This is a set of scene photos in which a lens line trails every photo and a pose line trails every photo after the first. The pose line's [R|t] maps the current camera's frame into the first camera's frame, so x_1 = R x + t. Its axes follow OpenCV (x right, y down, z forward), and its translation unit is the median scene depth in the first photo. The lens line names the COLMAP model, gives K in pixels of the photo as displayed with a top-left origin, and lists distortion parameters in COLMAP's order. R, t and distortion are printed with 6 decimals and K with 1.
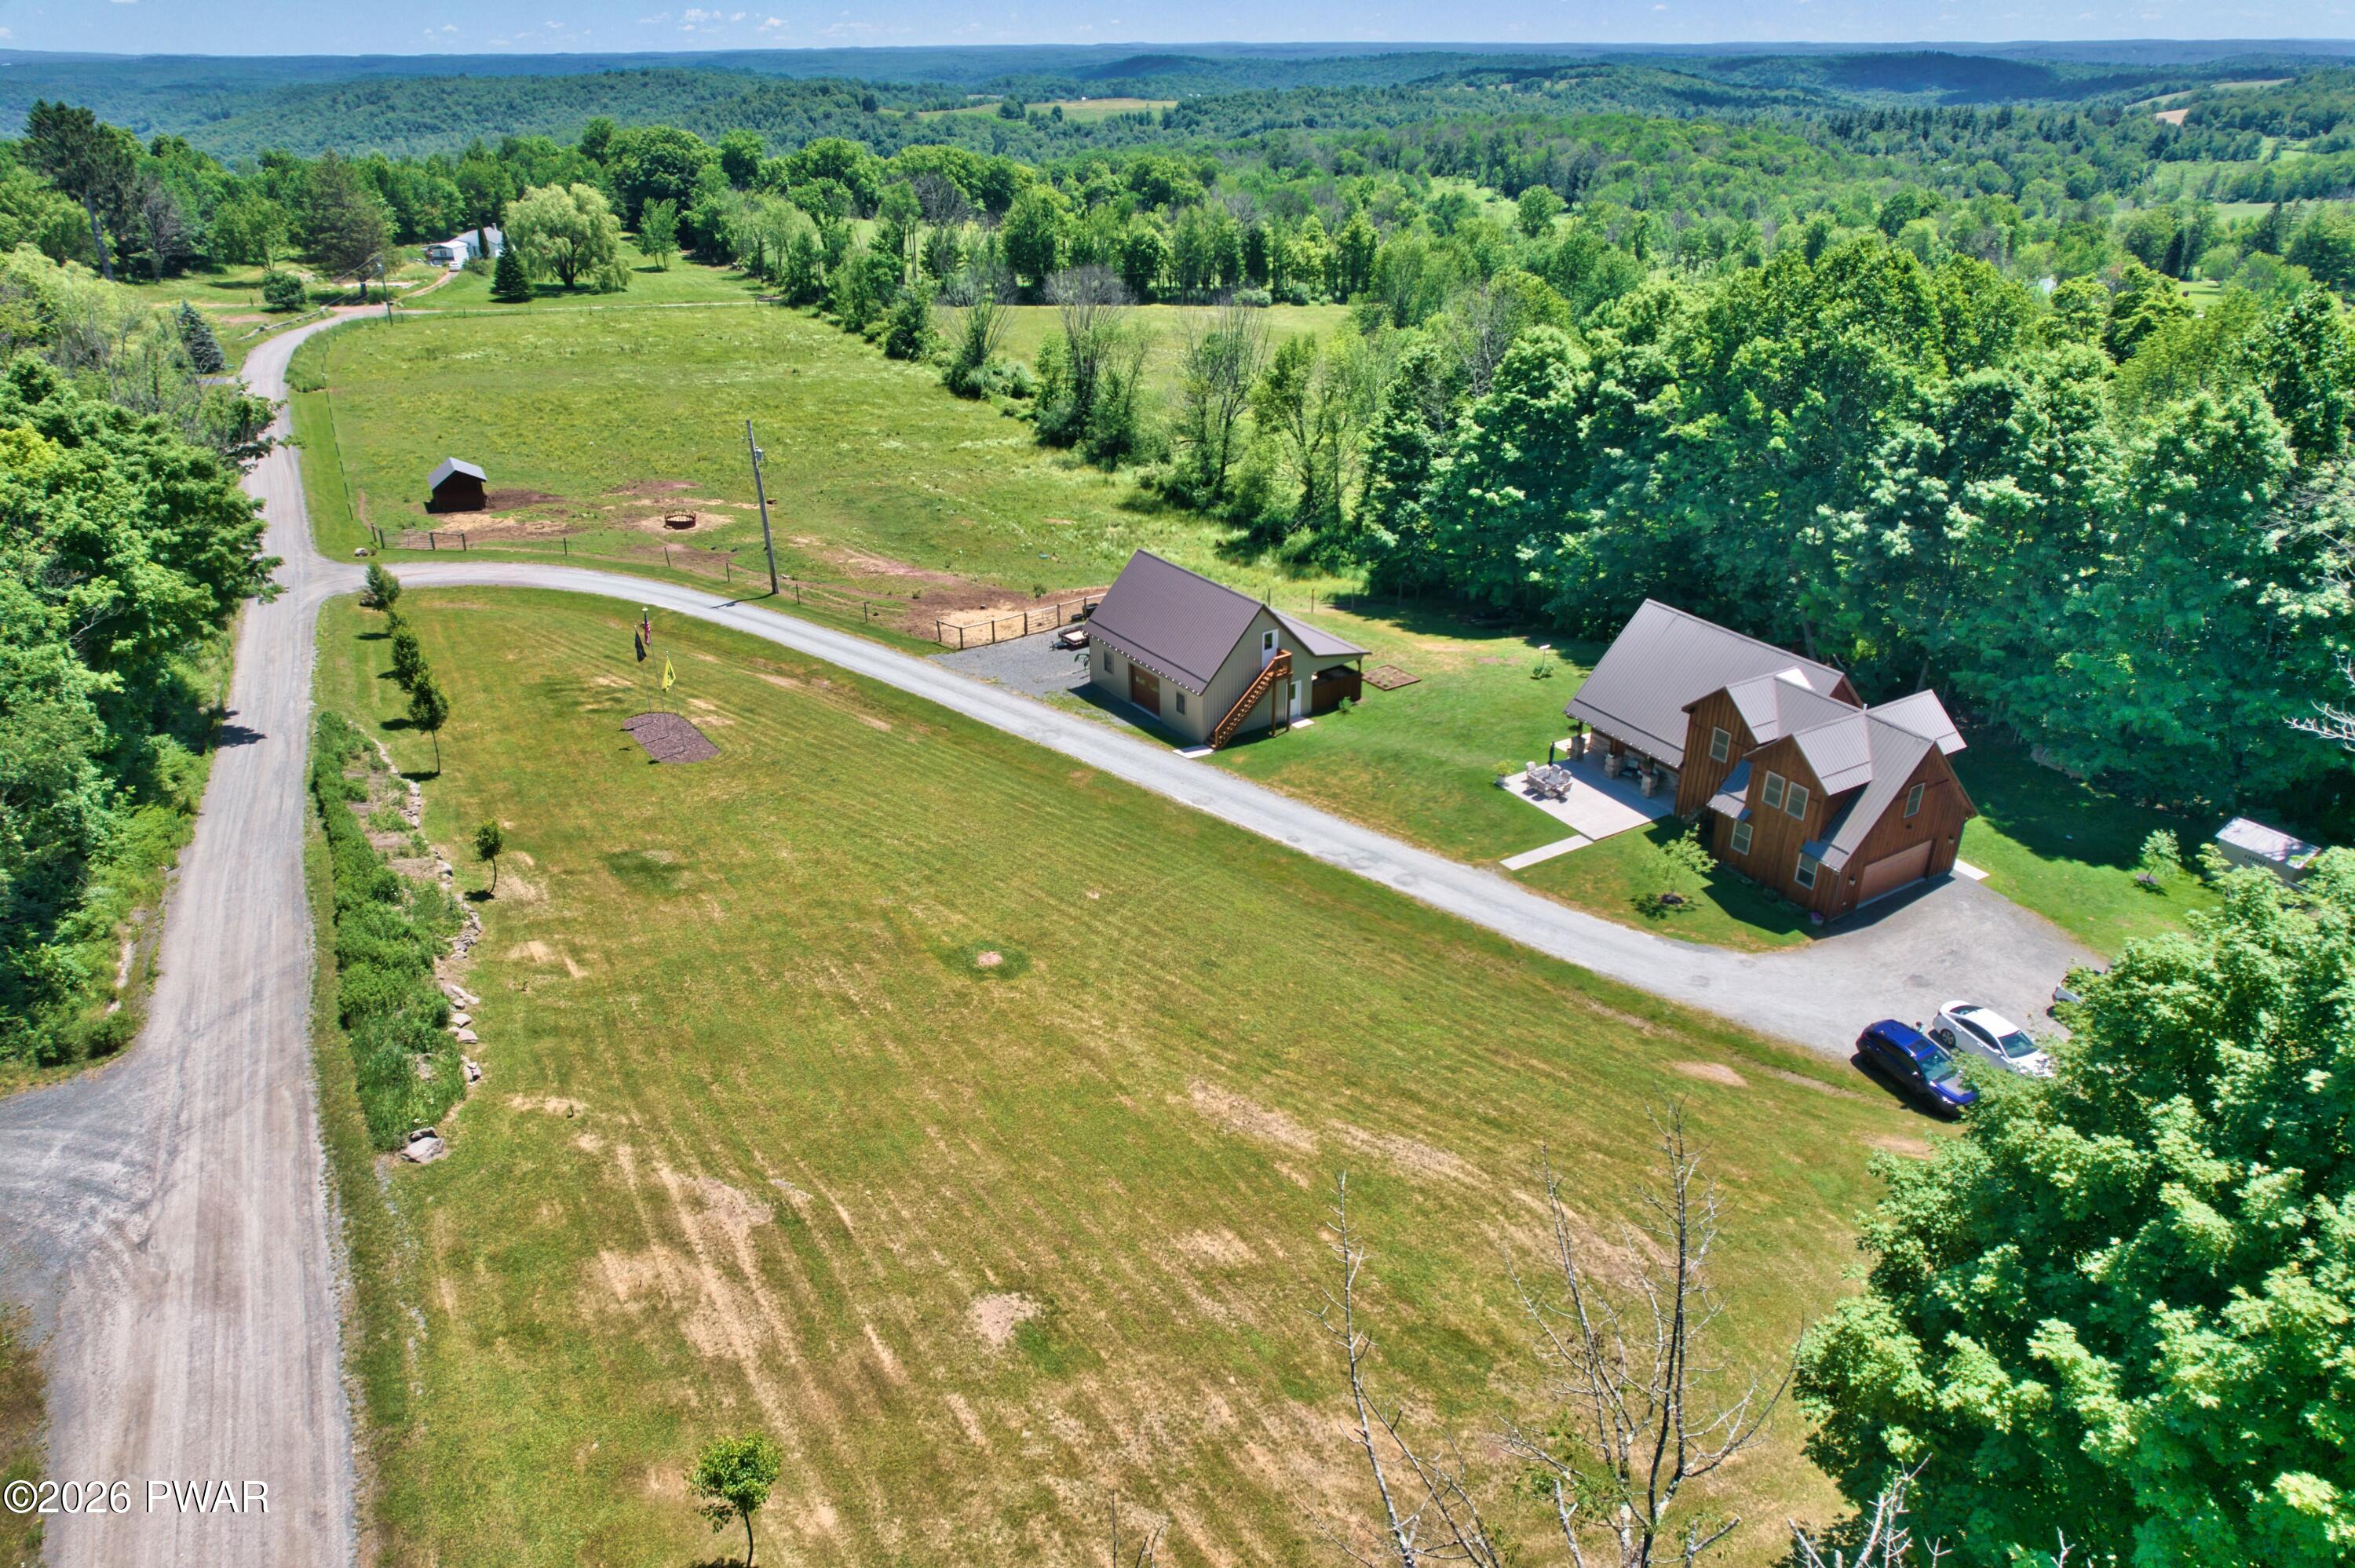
lens RADIAL K [[1511.2, 0, 1201.5], [0, 1511.2, 783.6], [0, 0, 1]] dist [-0.037654, 0.000605]
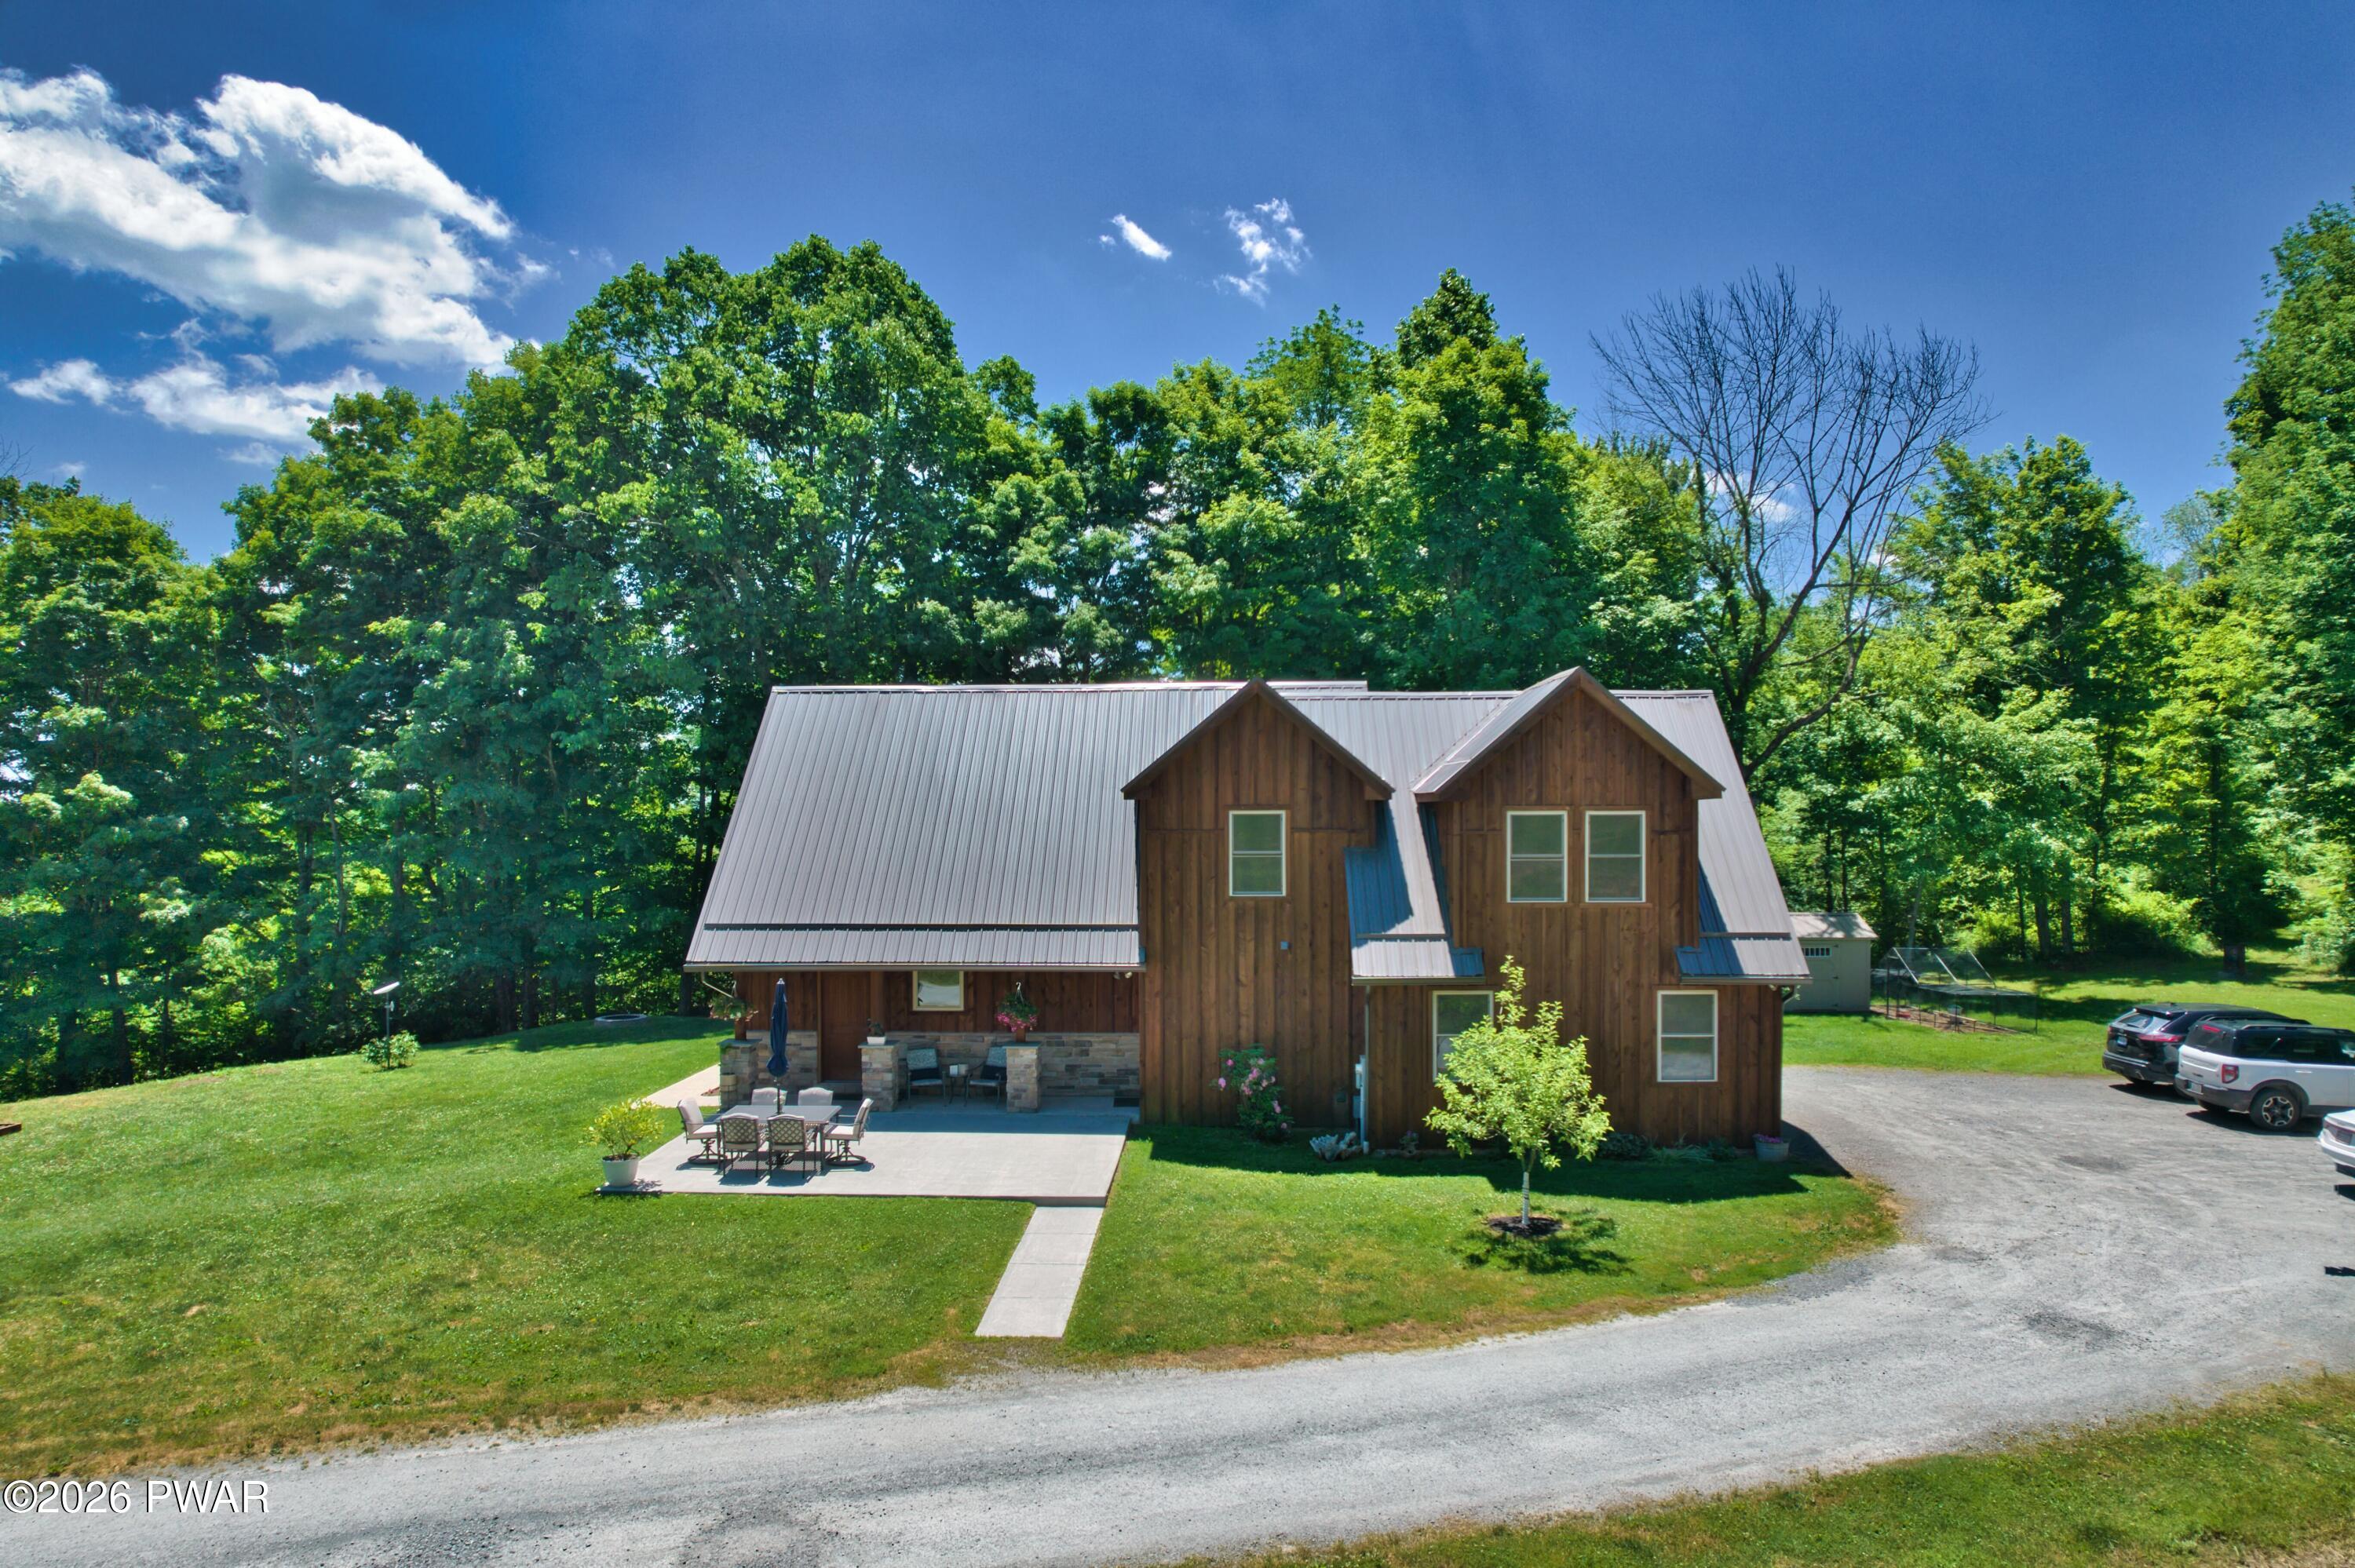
lens RADIAL K [[1509.7, 0, 1192.7], [0, 1509.7, 800.9], [0, 0, 1]] dist [-0.075663, 0.067896]
pose [[0.538646, 0.000604, 0.842532, 0.021750], [0.372758, 0.896634, -0.238954, 0.042259], [-0.755587, 0.442773, 0.482743, 0.768473]]
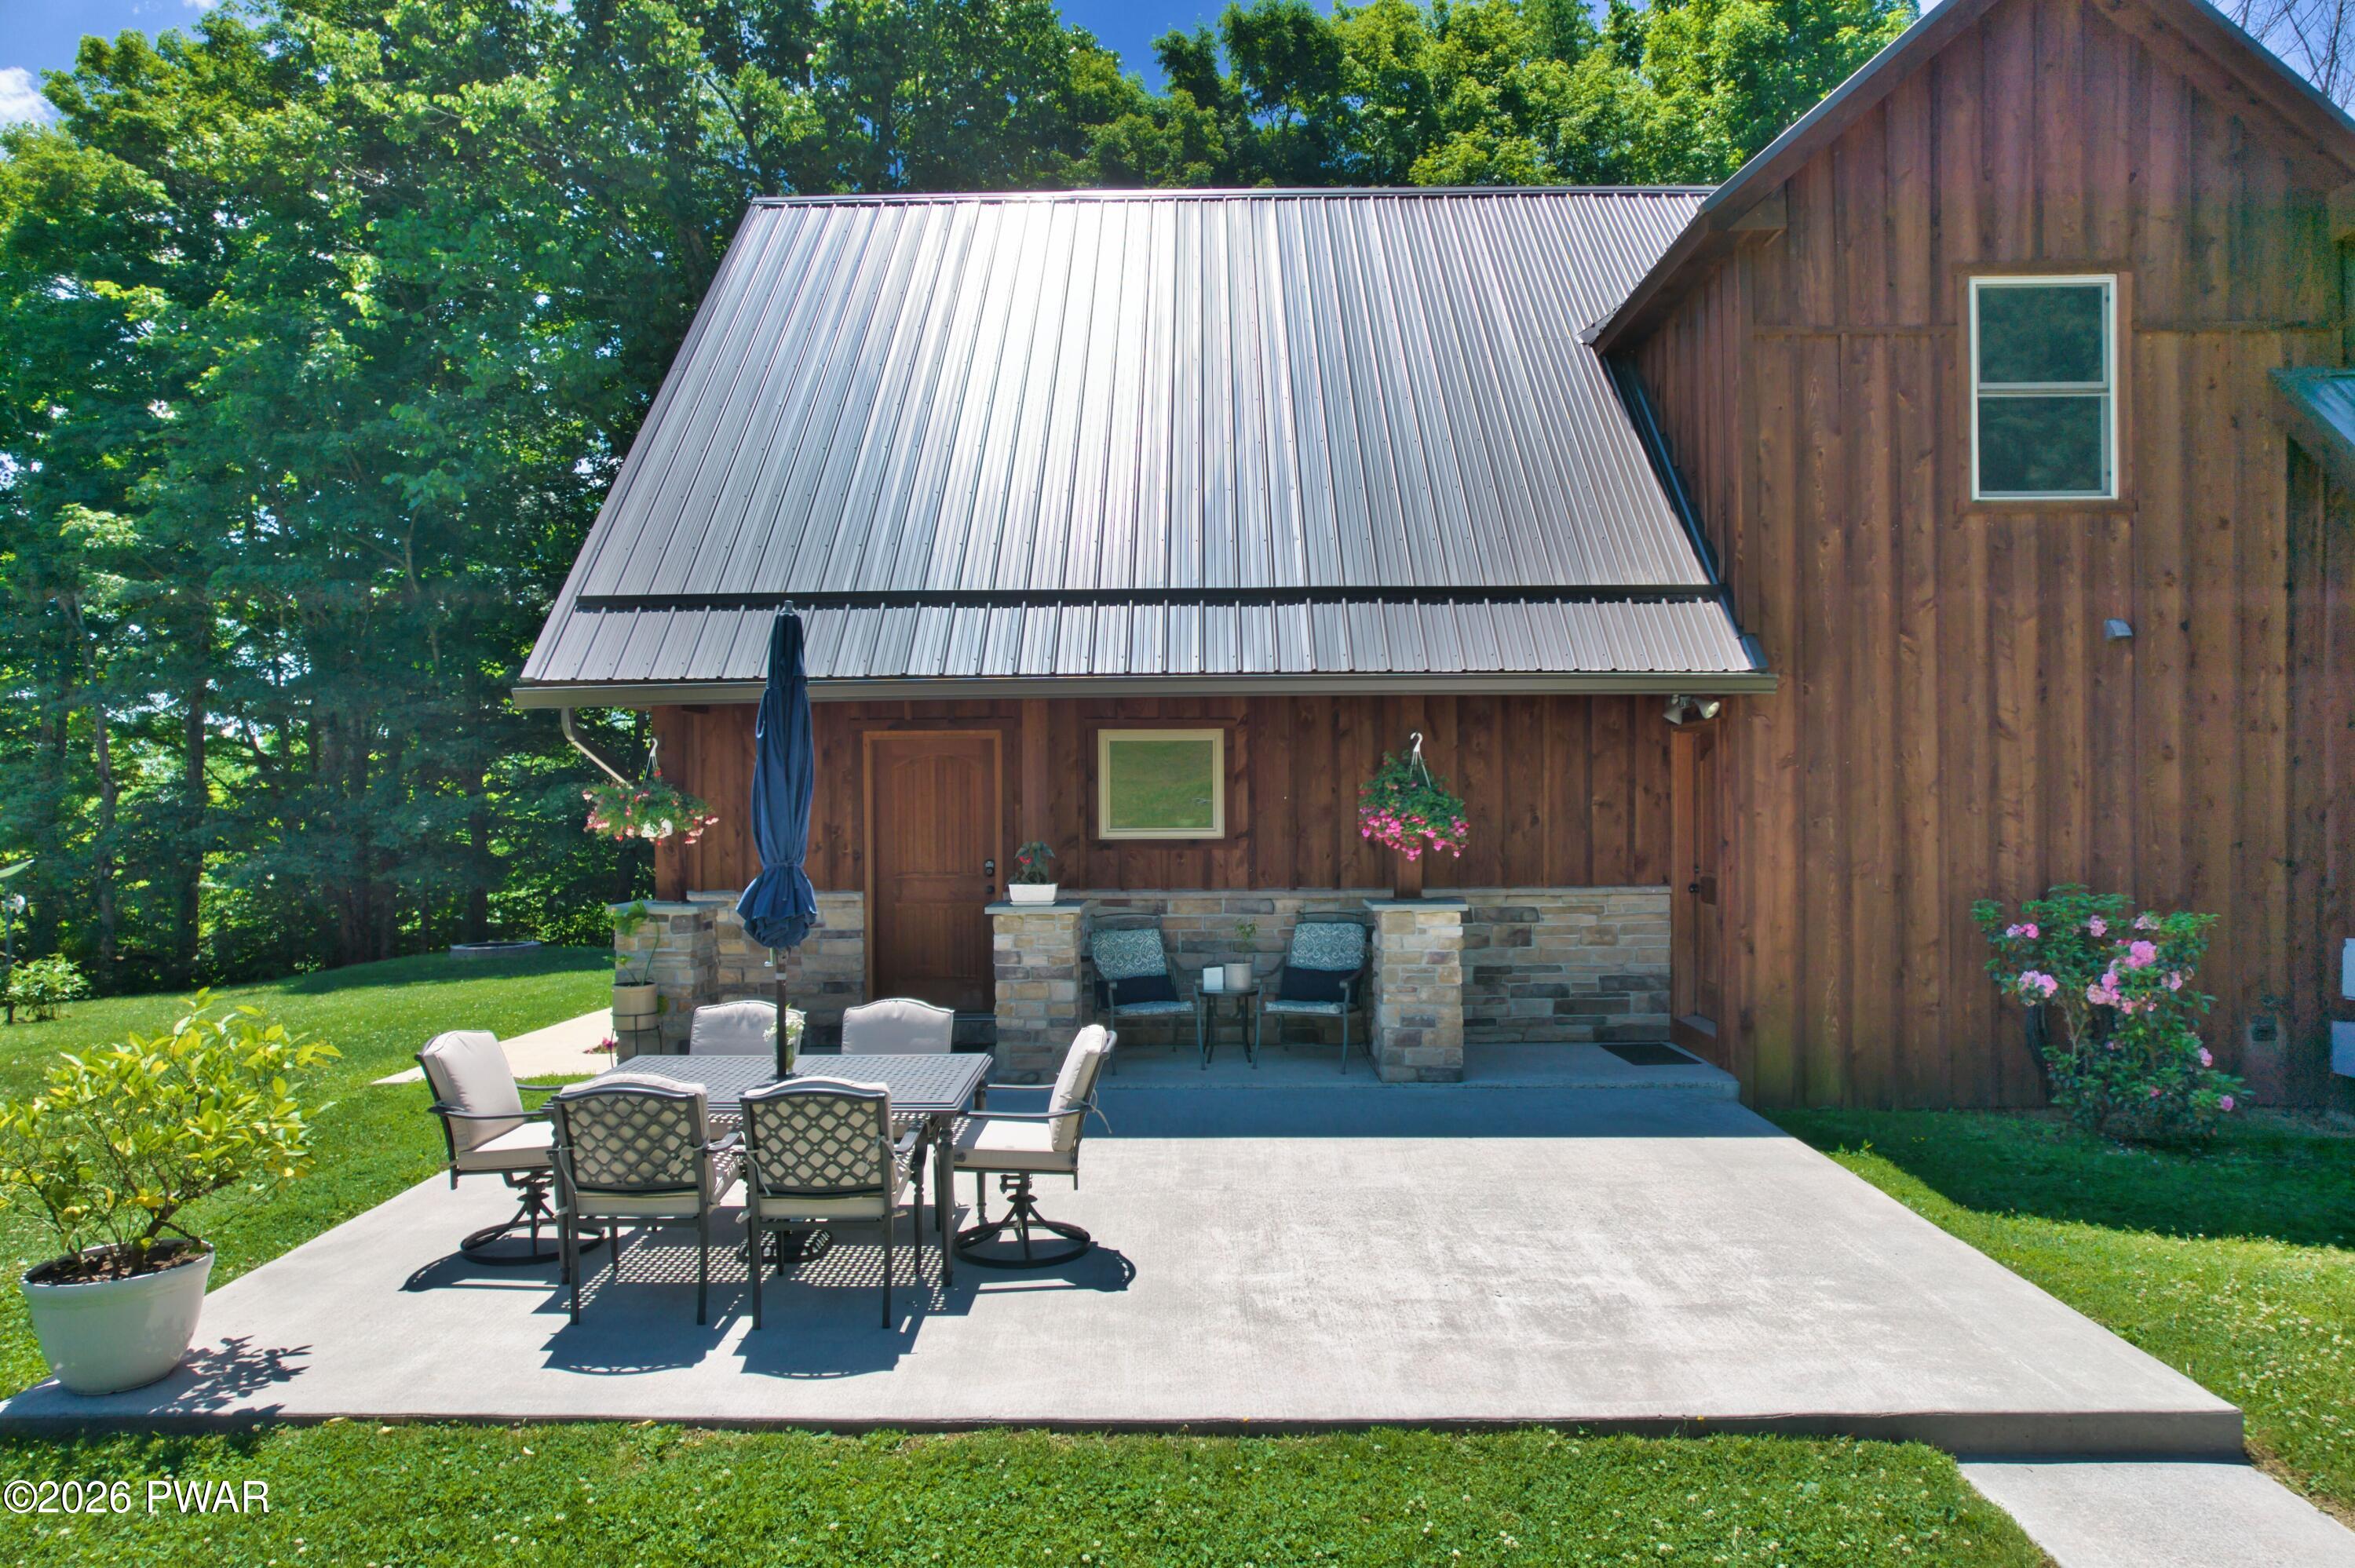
lens RADIAL K [[1507.1, 0, 1184.2], [0, 1507.1, 805.7], [0, 0, 1]] dist [-0.079543, 0.070360]
pose [[0.527917, -0.007055, 0.849267, 0.171437], [0.380436, 0.895996, -0.229042, 0.009659], [-0.759323, 0.444006, 0.475696, 0.940739]]
